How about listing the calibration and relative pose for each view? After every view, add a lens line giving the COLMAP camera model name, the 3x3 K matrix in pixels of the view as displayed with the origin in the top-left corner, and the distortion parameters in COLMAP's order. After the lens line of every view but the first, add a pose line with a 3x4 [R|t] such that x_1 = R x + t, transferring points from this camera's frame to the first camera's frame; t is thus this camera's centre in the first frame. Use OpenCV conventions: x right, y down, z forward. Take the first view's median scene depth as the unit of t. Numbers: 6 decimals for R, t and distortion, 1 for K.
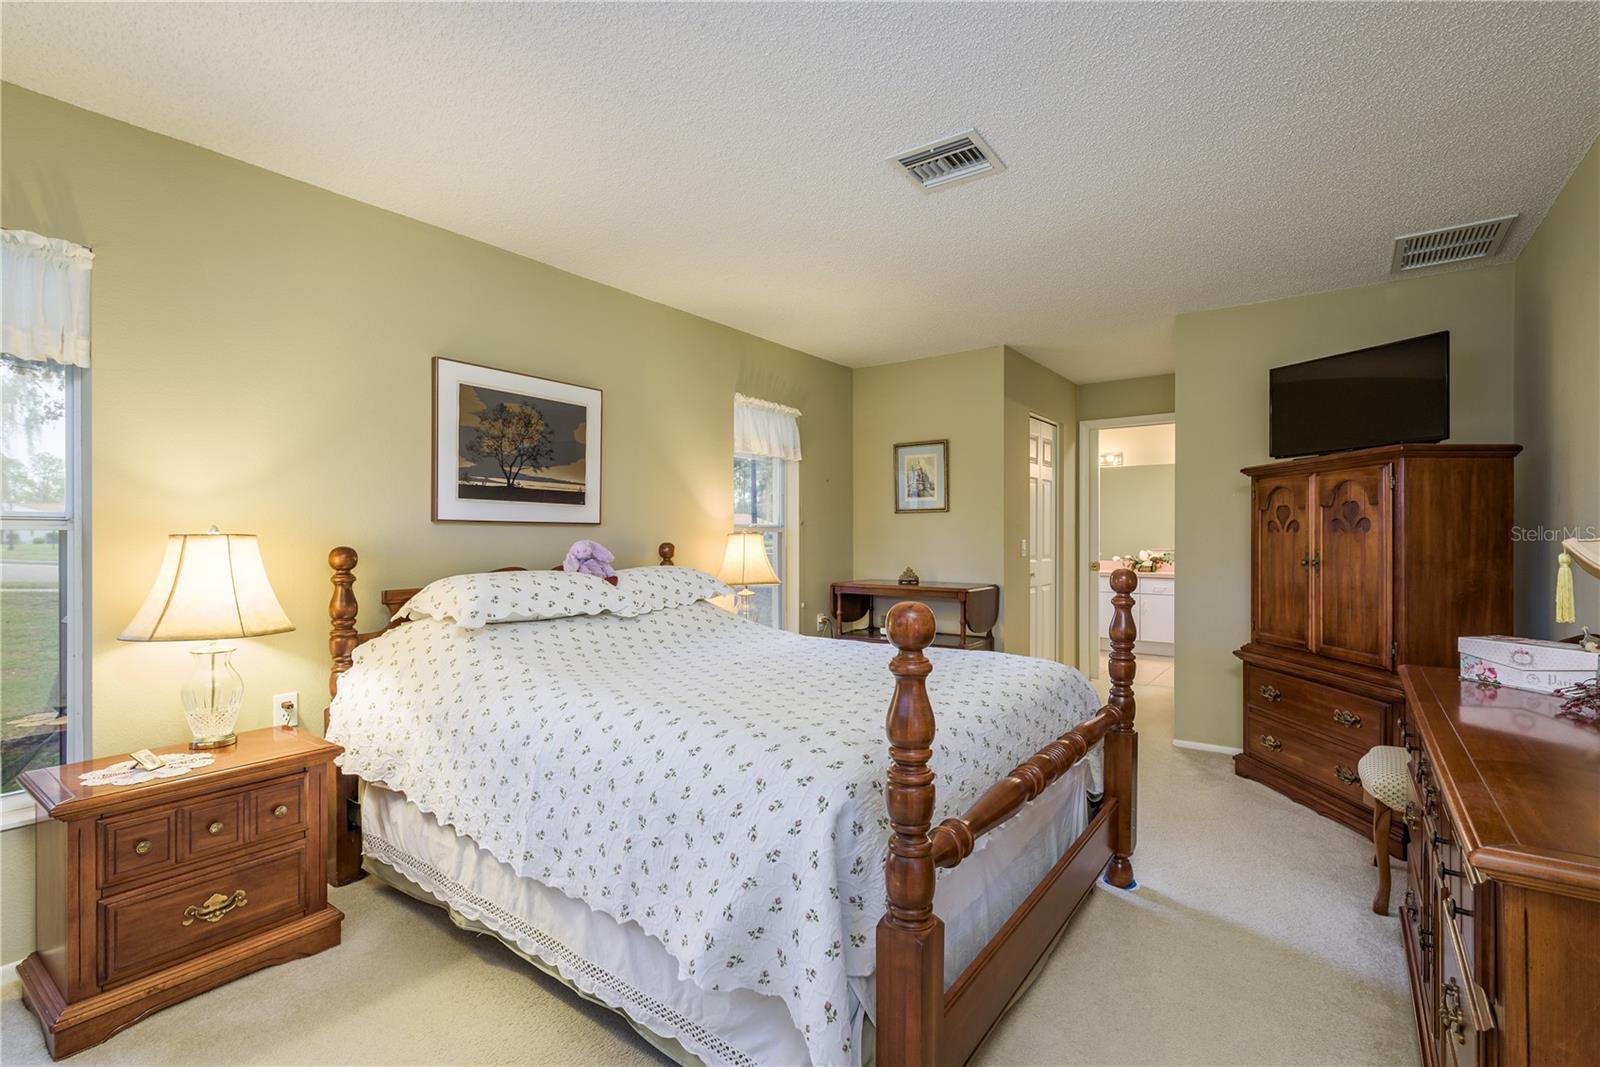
lens RADIAL K [[746.7, 0, 799.0], [0, 746.7, 536.0], [0, 0, 1]] dist [0.000016, 0.000080]
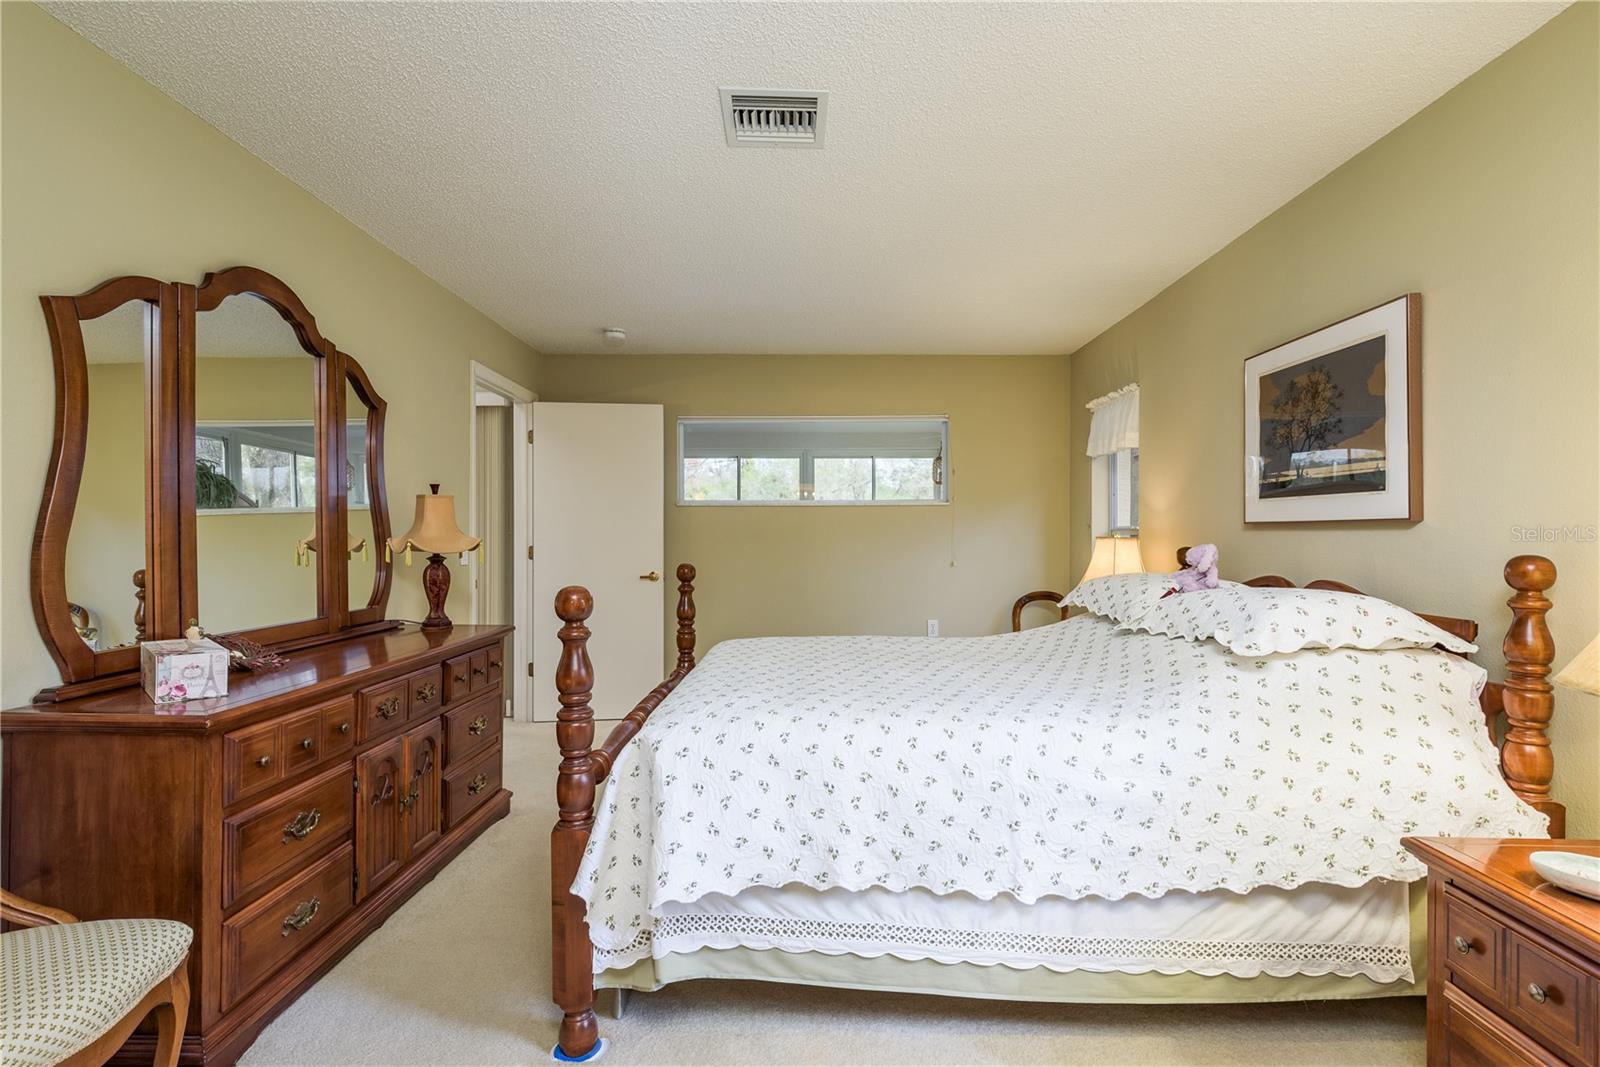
lens RADIAL K [[746.7, 0, 798.9], [0, 746.7, 536.2], [0, 0, 1]] dist [0.000016, 0.000080]
pose [[-0.815098, 0.003892, -0.579310, 0.521733], [0.005302, 0.999986, -0.000742, -0.005823], [0.579298, -0.003677, -0.815107, 1.326640]]
